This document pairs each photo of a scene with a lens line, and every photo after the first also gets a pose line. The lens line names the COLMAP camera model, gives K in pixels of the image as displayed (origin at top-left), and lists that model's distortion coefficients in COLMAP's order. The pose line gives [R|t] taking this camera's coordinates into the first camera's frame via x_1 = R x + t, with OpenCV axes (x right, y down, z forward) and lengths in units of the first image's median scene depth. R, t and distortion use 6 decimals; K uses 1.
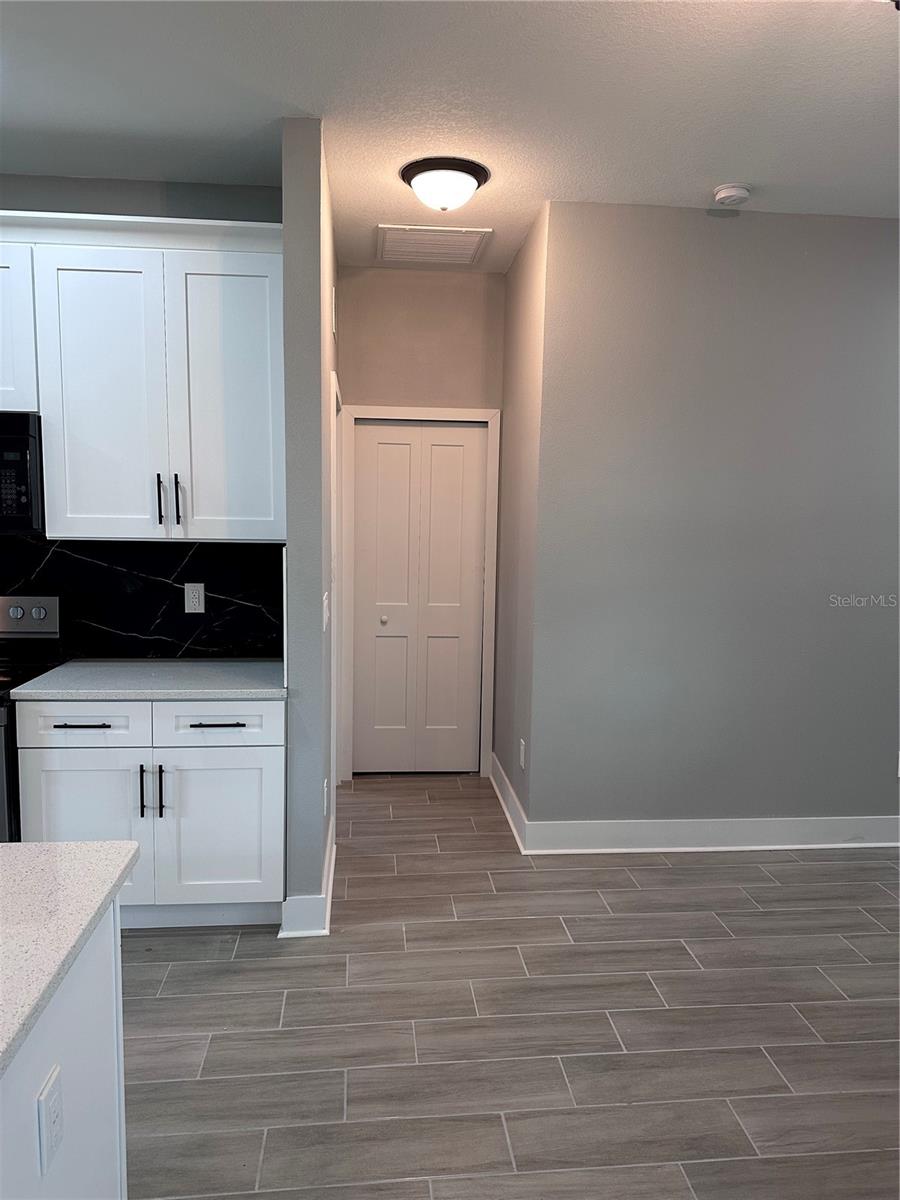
lens RADIAL K [[857.3, 0, 457.1], [0, 857.3, 601.1], [0, 0, 1]] dist [0.072779, -0.033298]
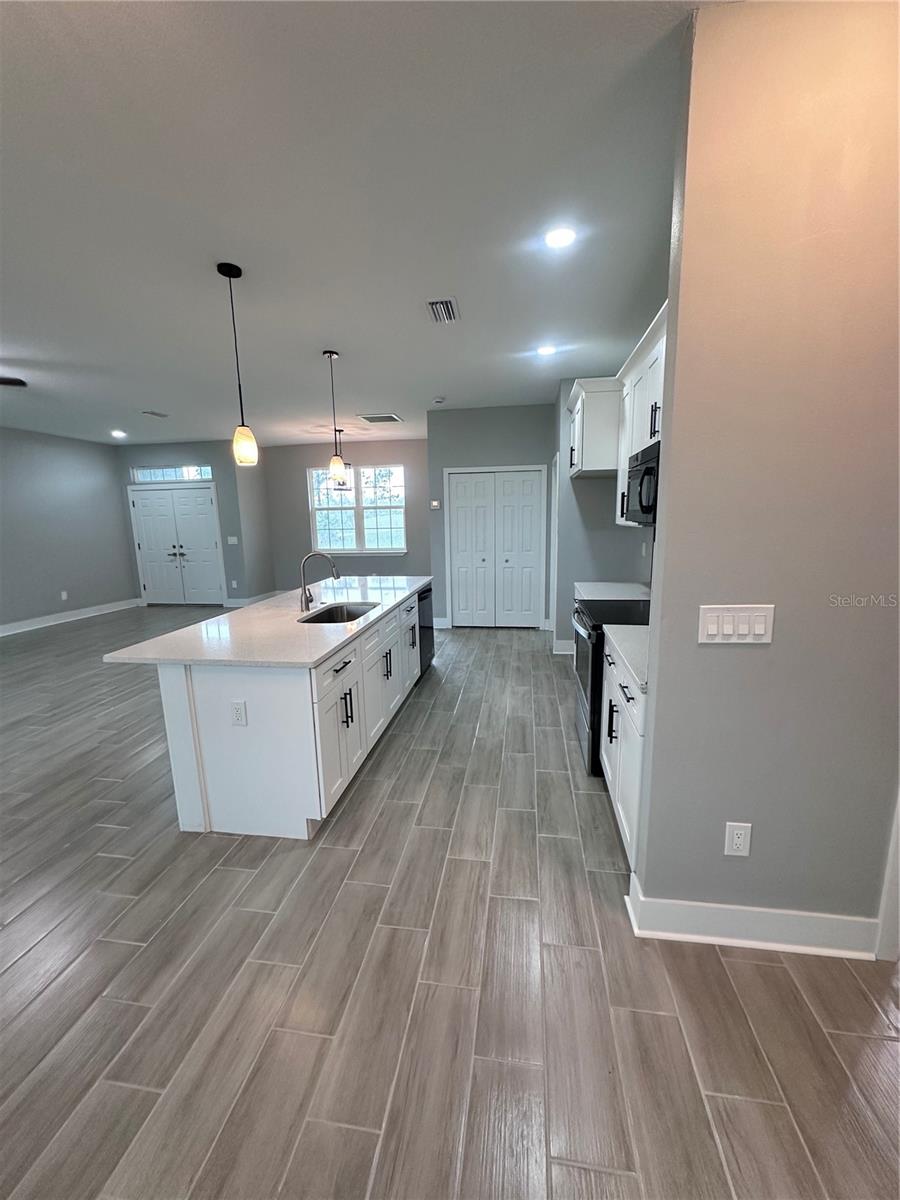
lens RADIAL K [[481.9, 0, 457.2], [0, 481.9, 600.9], [0, 0, 1]] dist [-0.001181, -0.000252]
pose [[-0.256557, 0.156134, -0.953835, 0.501664], [-0.096772, 0.977758, 0.186079, -0.104337], [0.961672, 0.140044, -0.235741, 1.175189]]
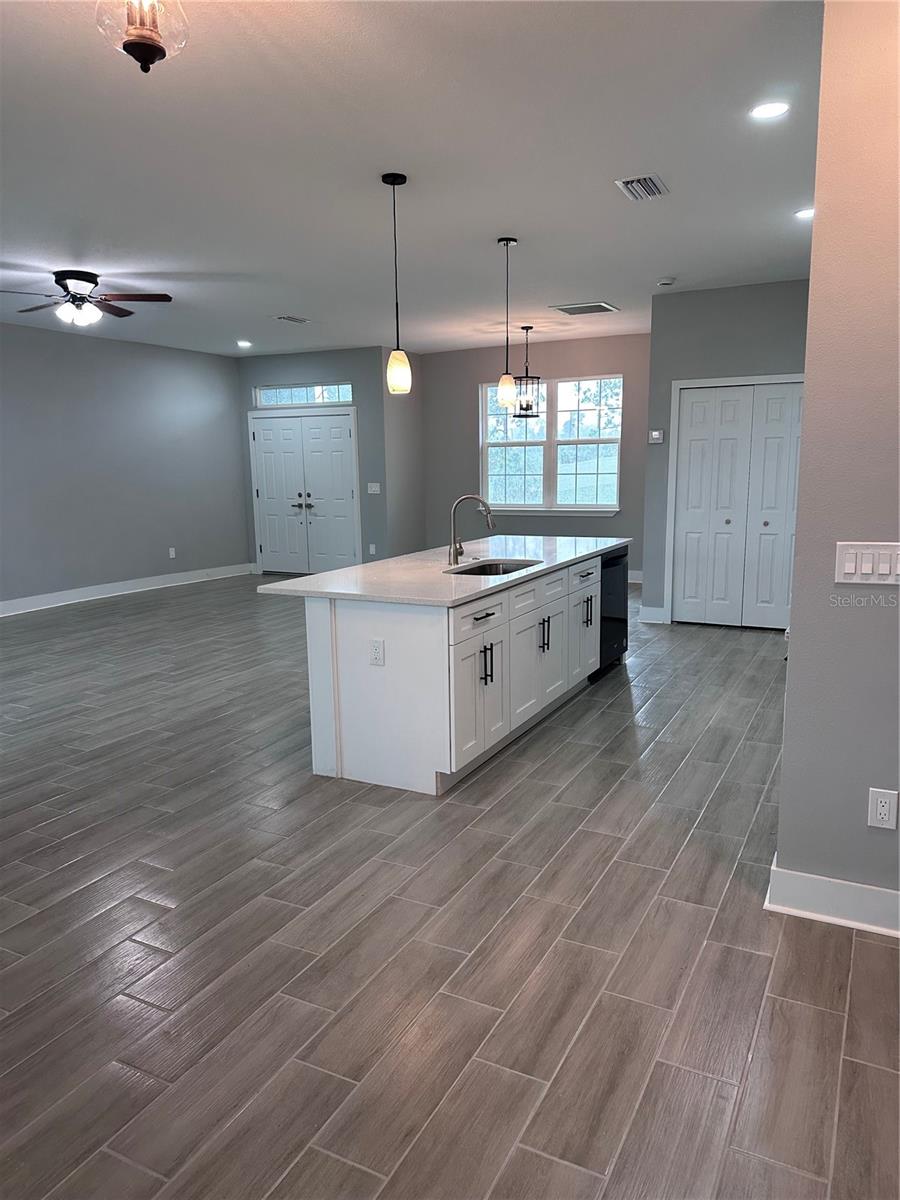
lens RADIAL K [[857.3, 0, 463.7], [0, 857.3, 597.3], [0, 0, 1]] dist [0.072779, -0.033298]
pose [[-0.550683, 0.120341, -0.825994, 0.992895], [-0.092393, 0.974684, 0.203602, -0.121943], [0.829585, 0.188436, -0.525624, 1.549333]]
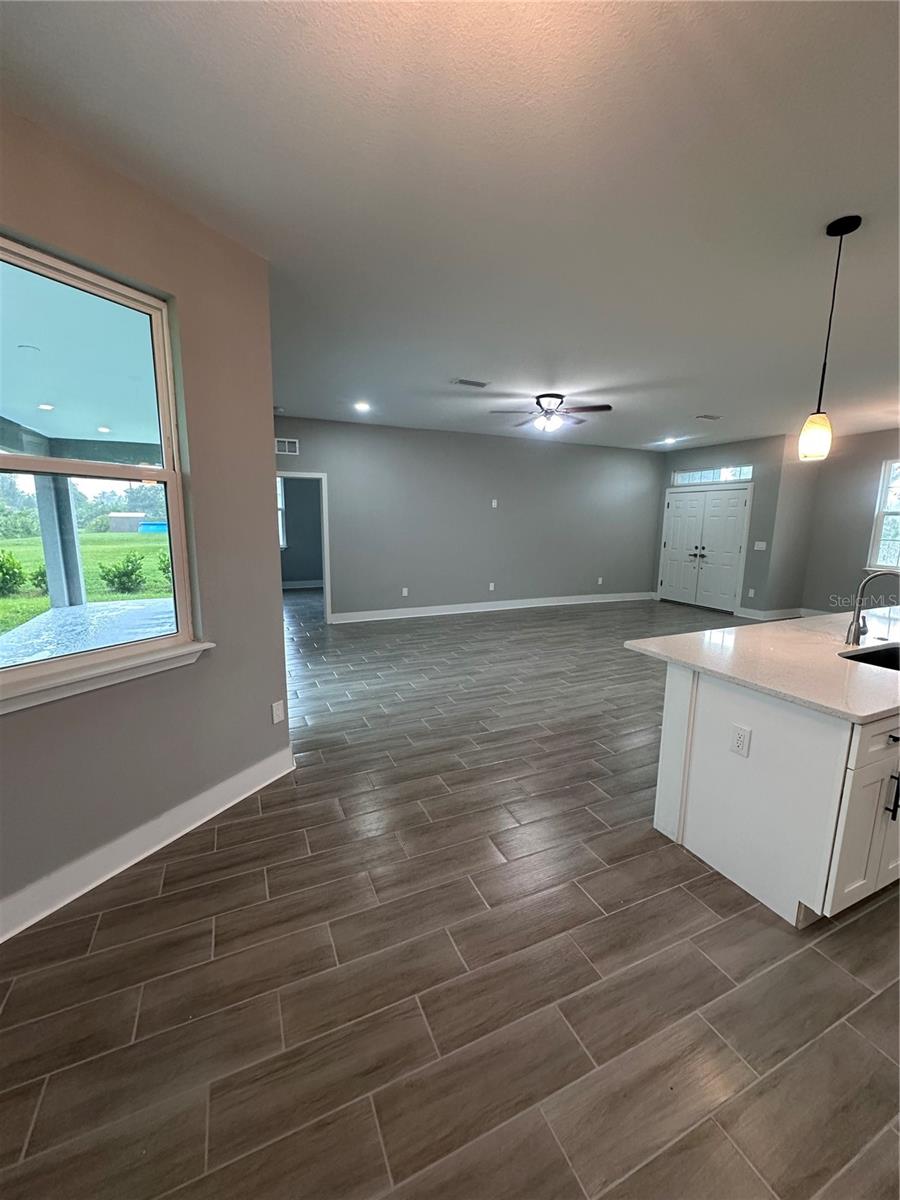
lens RADIAL K [[481.9, 0, 445.9], [0, 481.9, 601.1], [0, 0, 1]] dist [-0.001181, -0.000252]
pose [[-0.951632, 0.021708, -0.306473, 0.487162], [-0.064984, 0.960712, 0.269833, -0.098737], [0.300290, 0.276697, -0.912833, 1.116551]]
